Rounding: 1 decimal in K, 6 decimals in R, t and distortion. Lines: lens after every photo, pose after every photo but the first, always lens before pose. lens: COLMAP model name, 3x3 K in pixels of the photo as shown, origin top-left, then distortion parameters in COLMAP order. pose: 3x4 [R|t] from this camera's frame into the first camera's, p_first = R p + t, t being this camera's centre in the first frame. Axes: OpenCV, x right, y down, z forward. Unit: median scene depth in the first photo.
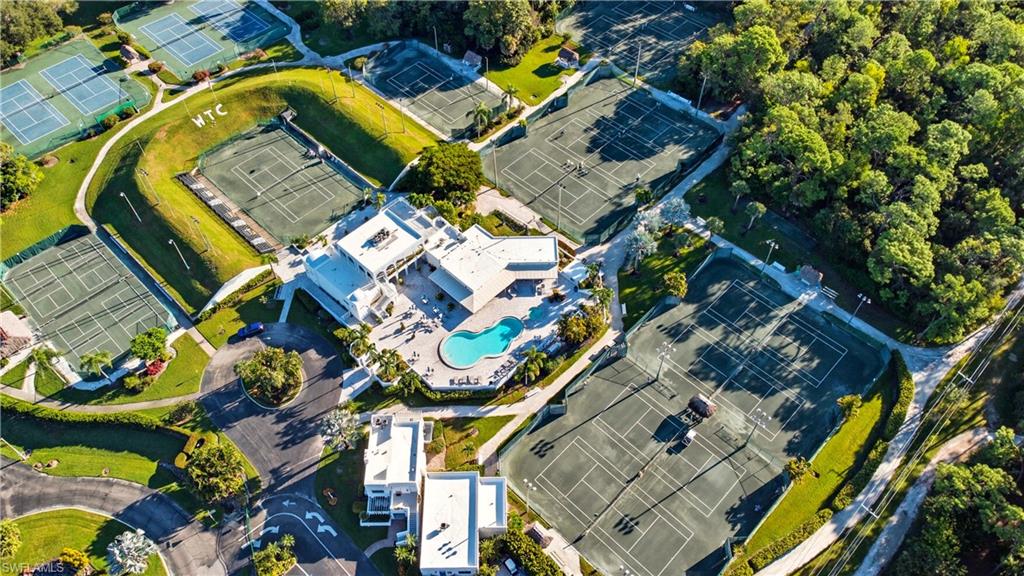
lens RADIAL K [[755.9, 0, 512.0], [0, 755.9, 288.0], [0, 0, 1]] dist [0.073466, 0.005500]
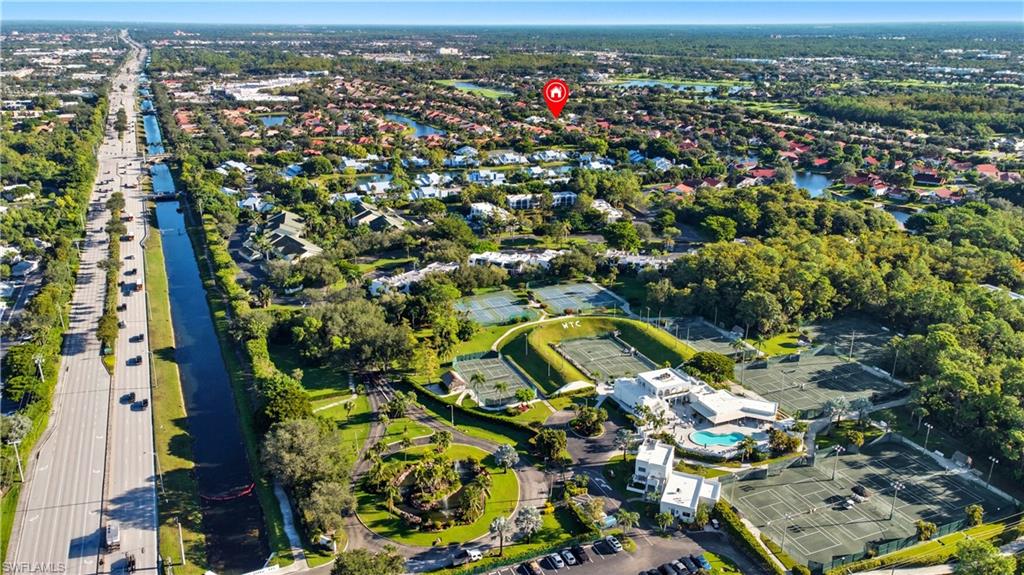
lens RADIAL K [[792.6, 0, 512.0], [0, 792.6, 287.5], [0, 0, 1]] dist [-0.132372, 0.208160]
pose [[0.928148, 0.121265, -0.351905, 0.087180], [-0.292014, 0.823484, -0.486417, 0.647958], [0.230803, 0.554228, 0.799726, -0.492893]]
